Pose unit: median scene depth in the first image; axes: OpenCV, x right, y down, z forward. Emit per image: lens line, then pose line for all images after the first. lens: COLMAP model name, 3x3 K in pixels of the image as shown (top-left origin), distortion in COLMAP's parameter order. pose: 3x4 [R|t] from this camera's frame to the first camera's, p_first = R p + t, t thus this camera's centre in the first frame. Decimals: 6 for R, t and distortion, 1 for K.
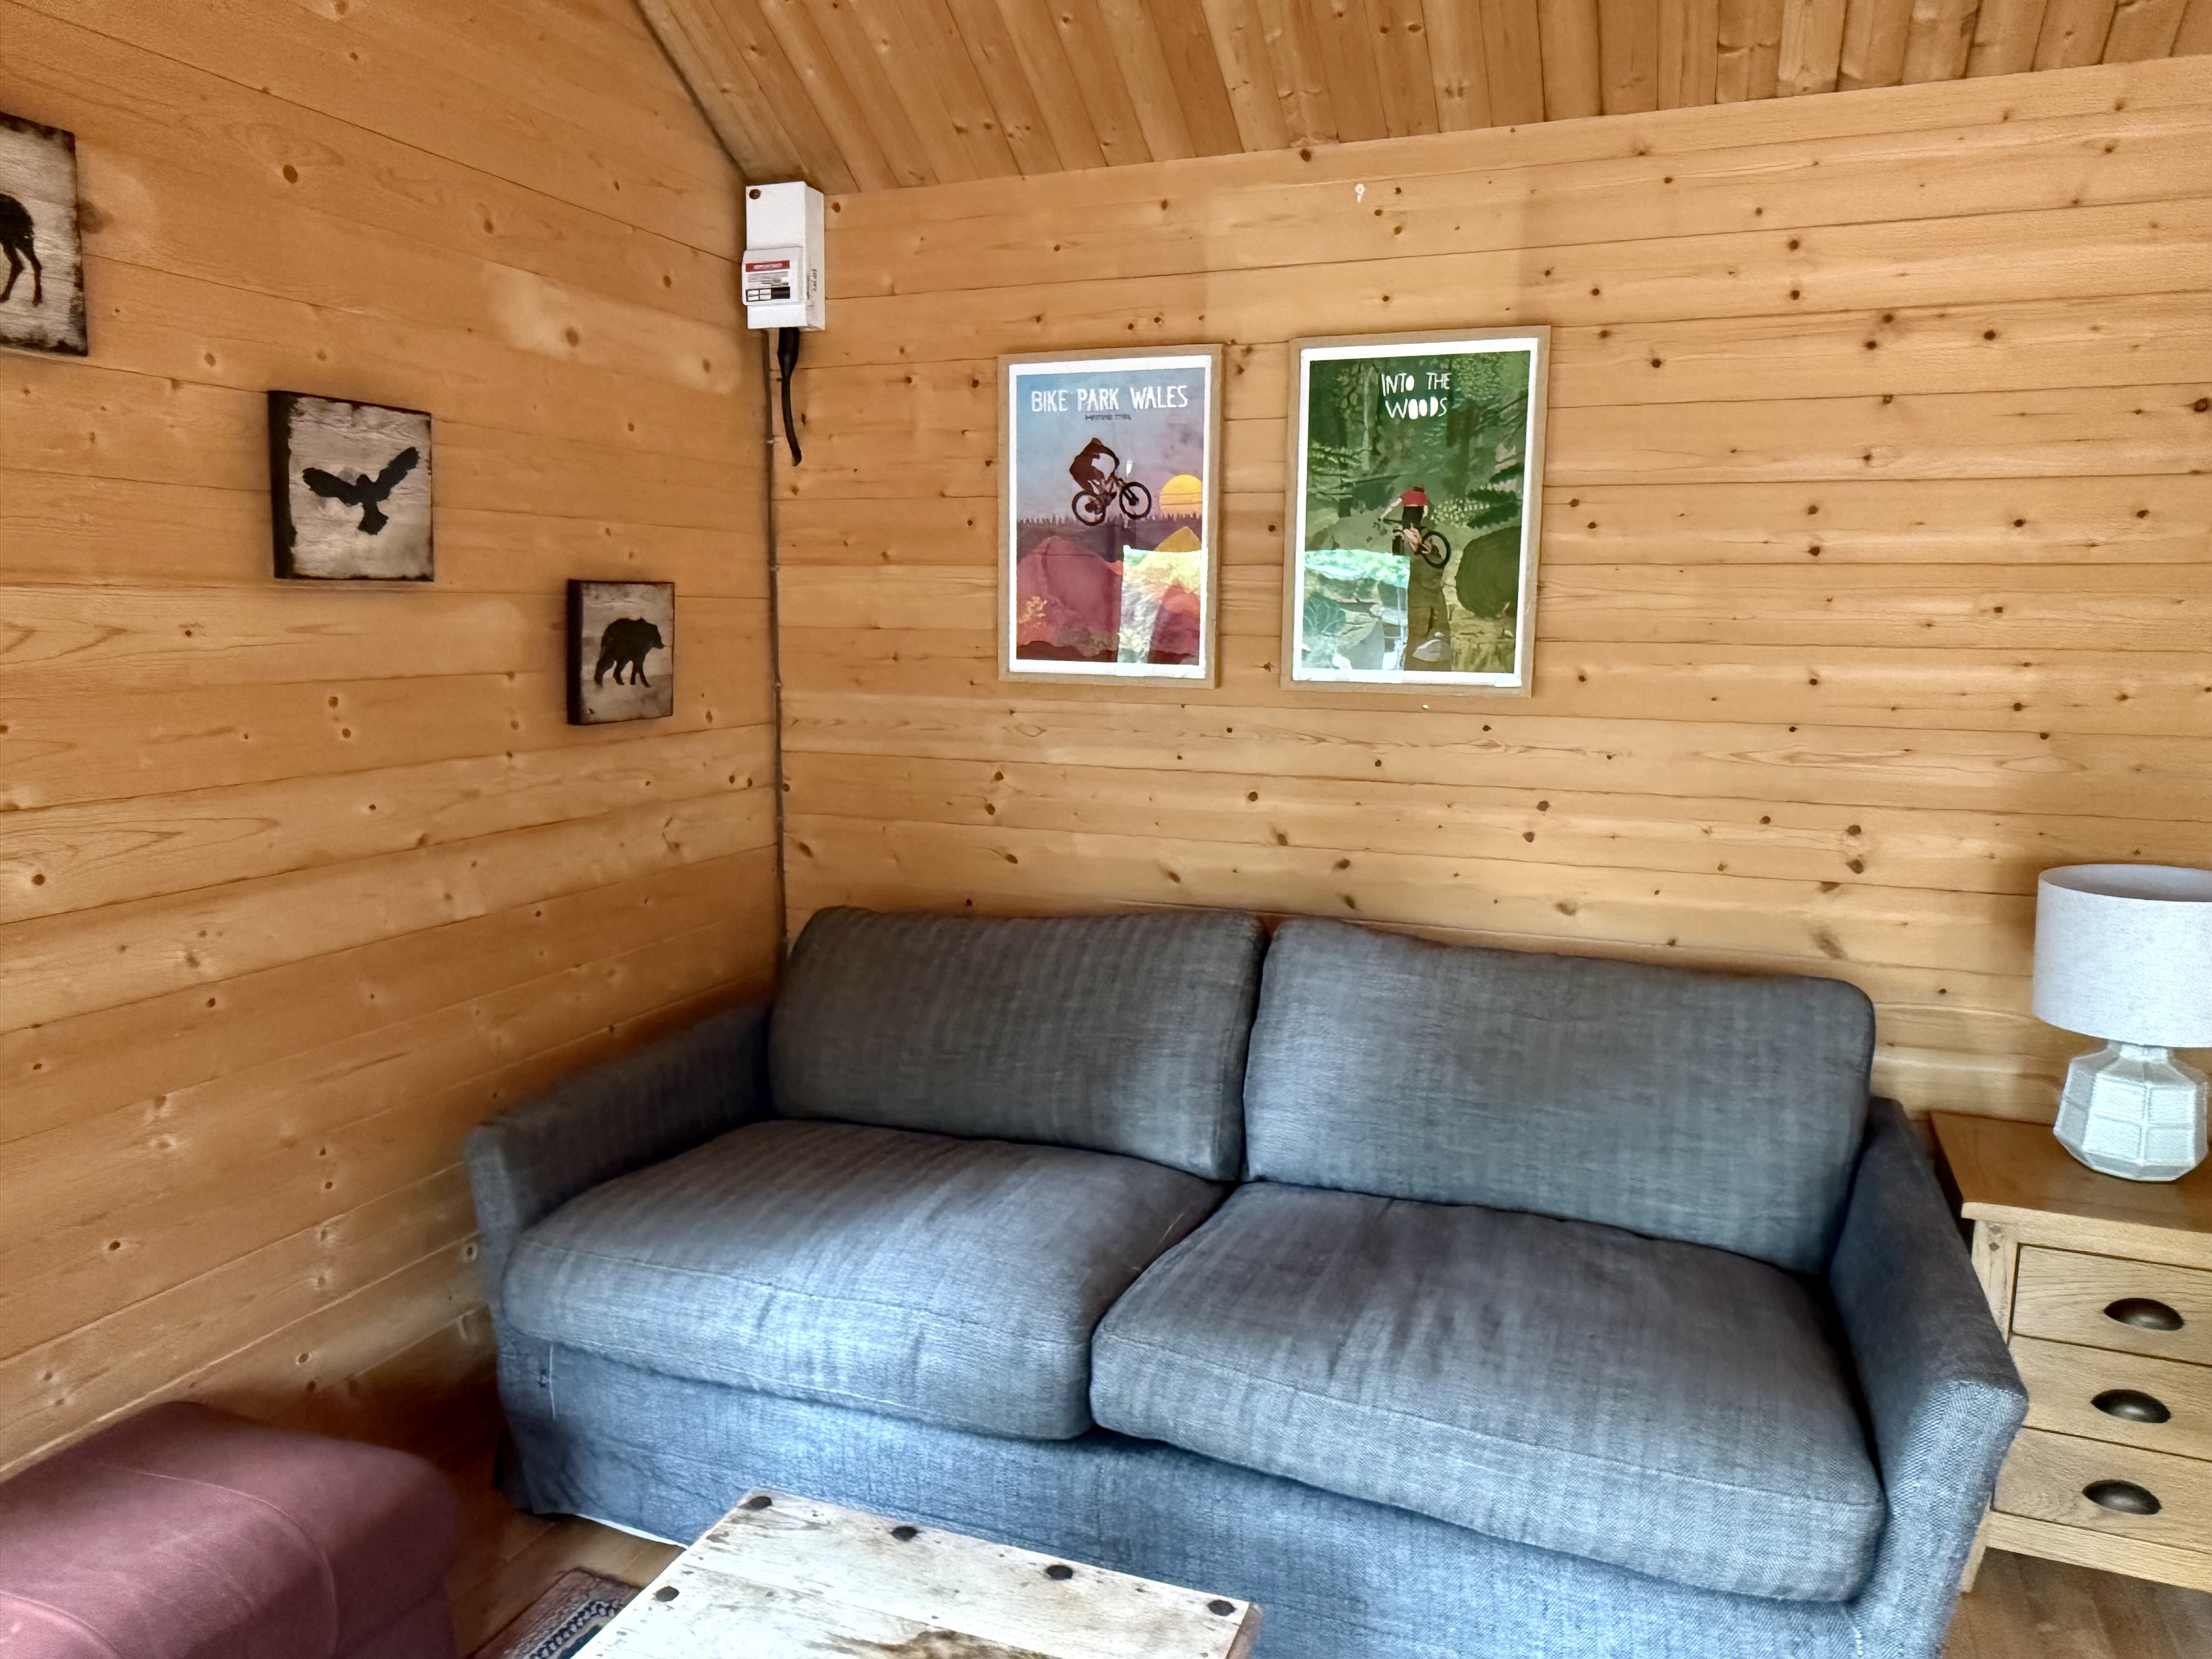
lens RADIAL K [[1476.9, 0, 1106.0], [0, 1476.9, 829.5], [0, 0, 1]] dist [-0.001088, 0.001649]
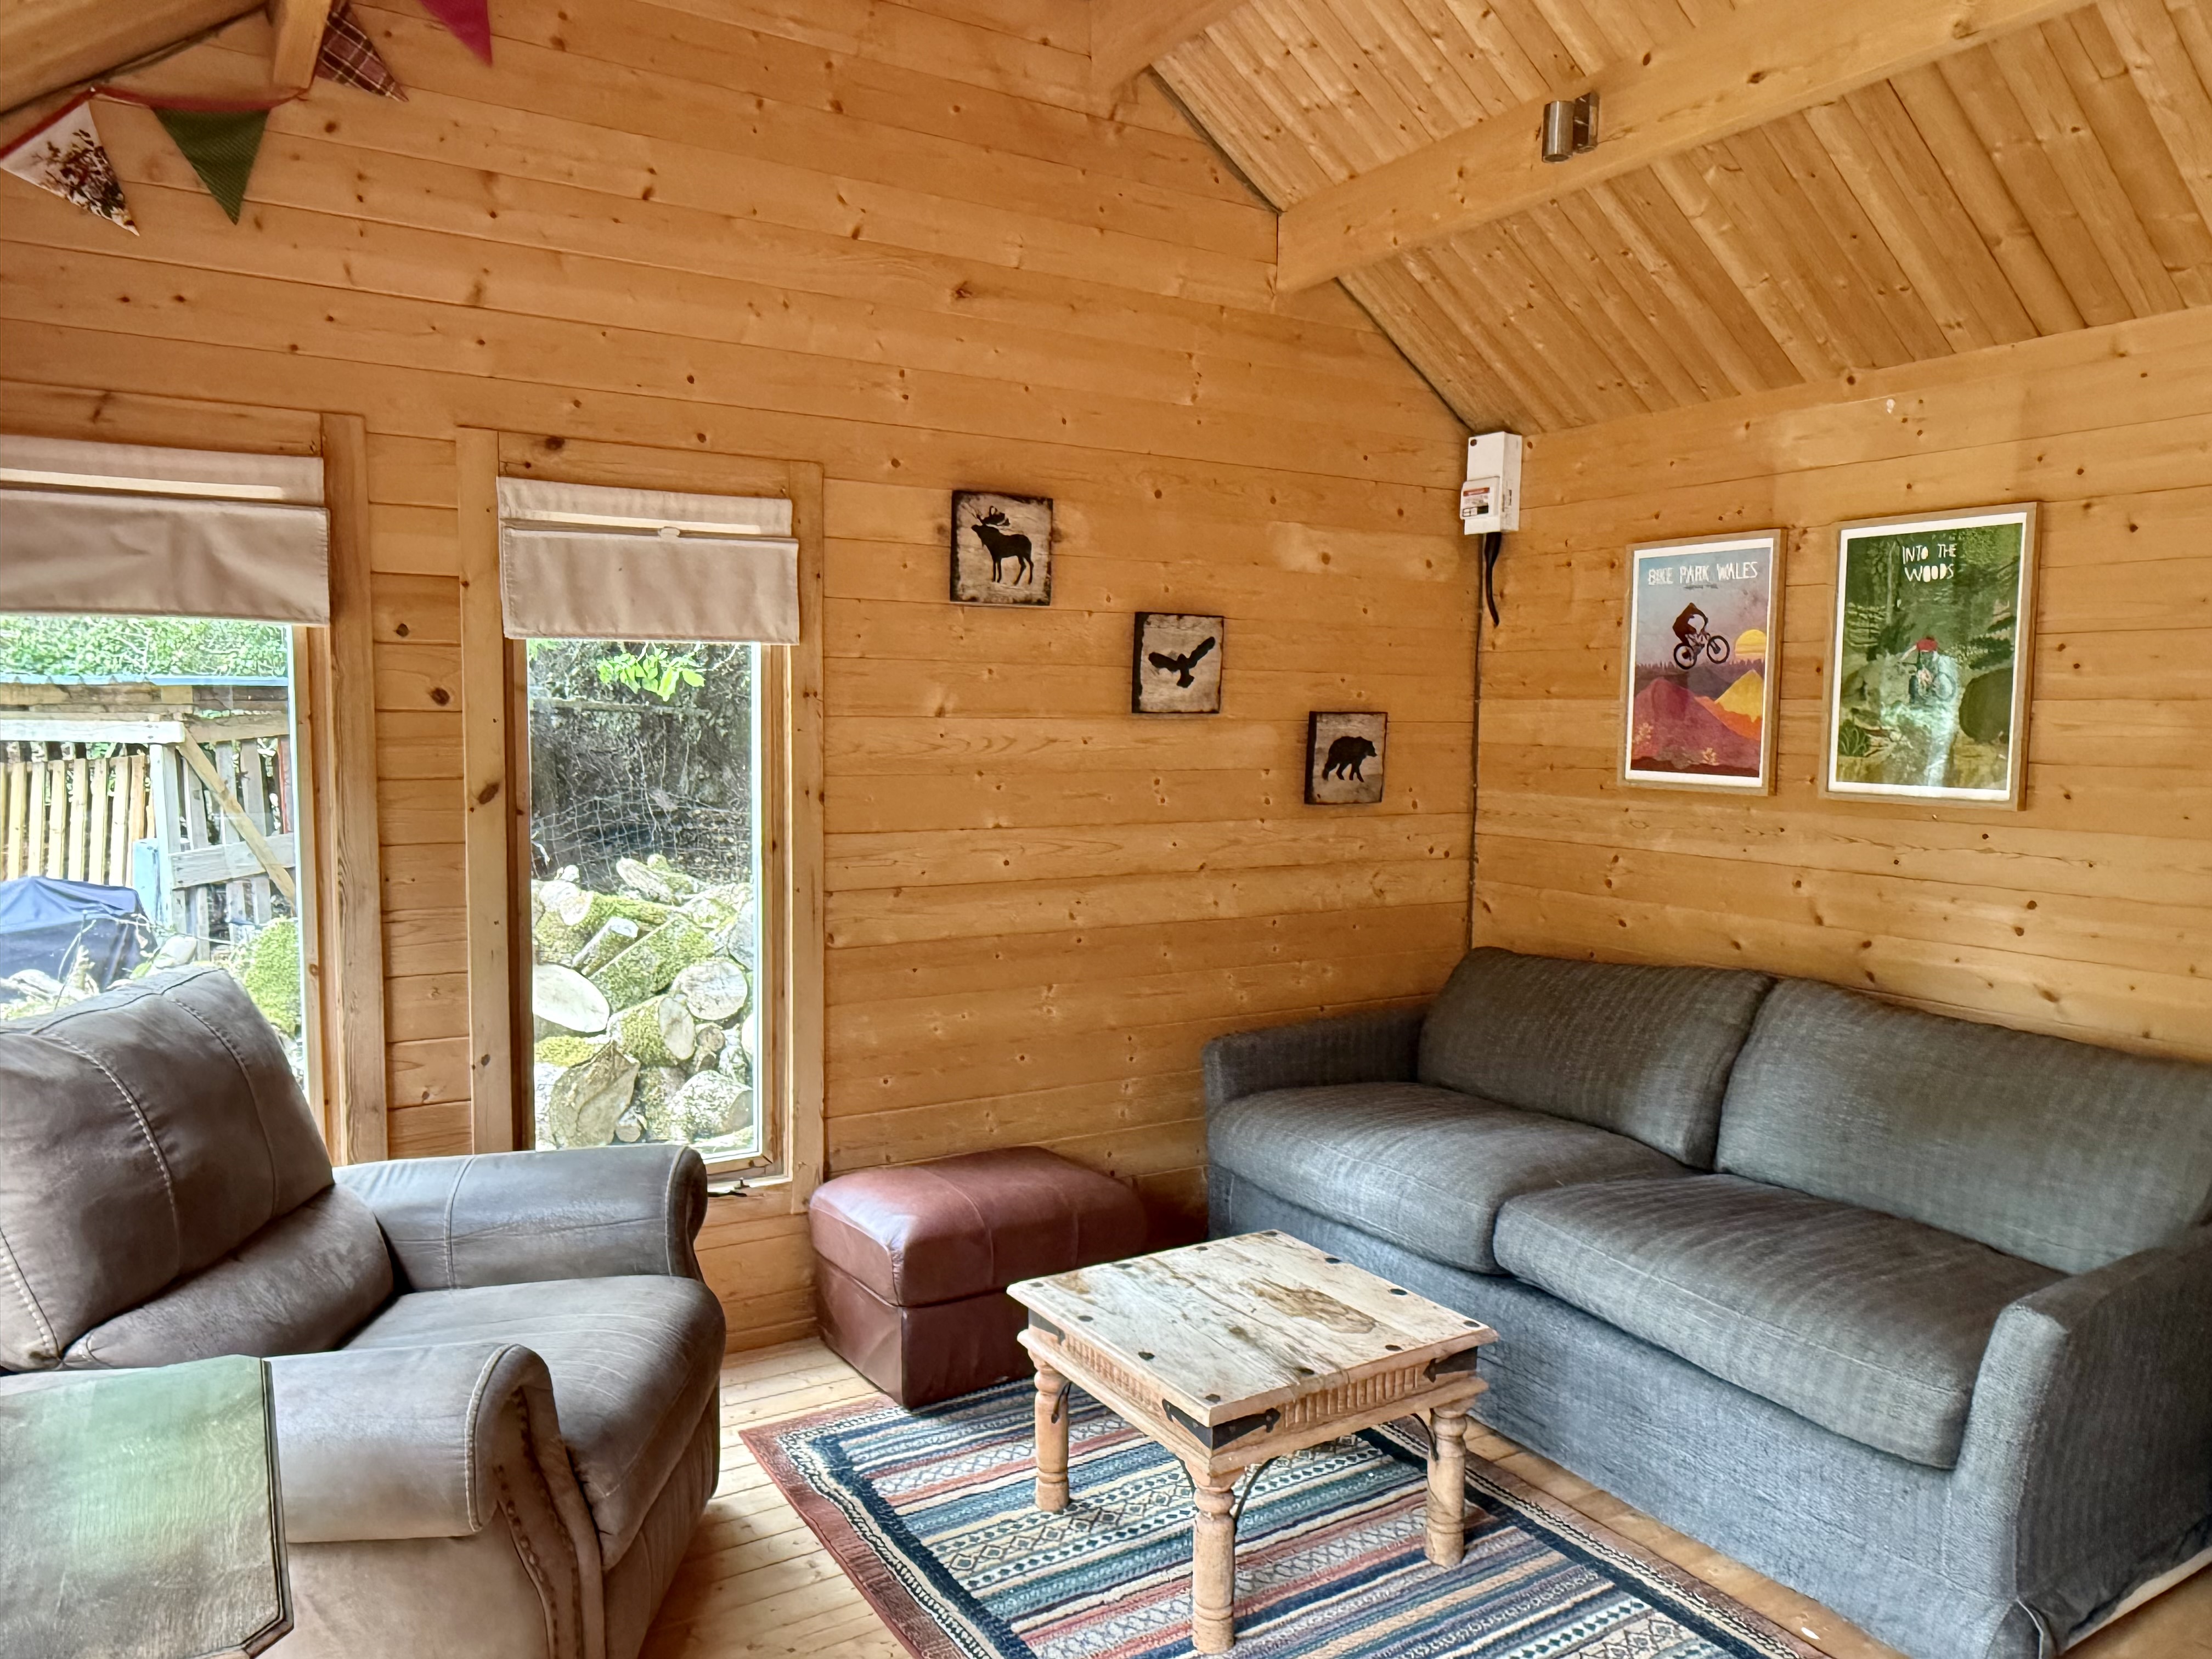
lens RADIAL K [[1512.9, 0, 1106.0], [0, 1512.9, 829.5], [0, 0, 1]] dist [-0.001164, -0.000773]
pose [[0.791736, 0.047887, -0.608983, 0.445682], [-0.095363, 0.994389, -0.045787, 0.049184], [0.603374, 0.094326, 0.791860, -0.387218]]
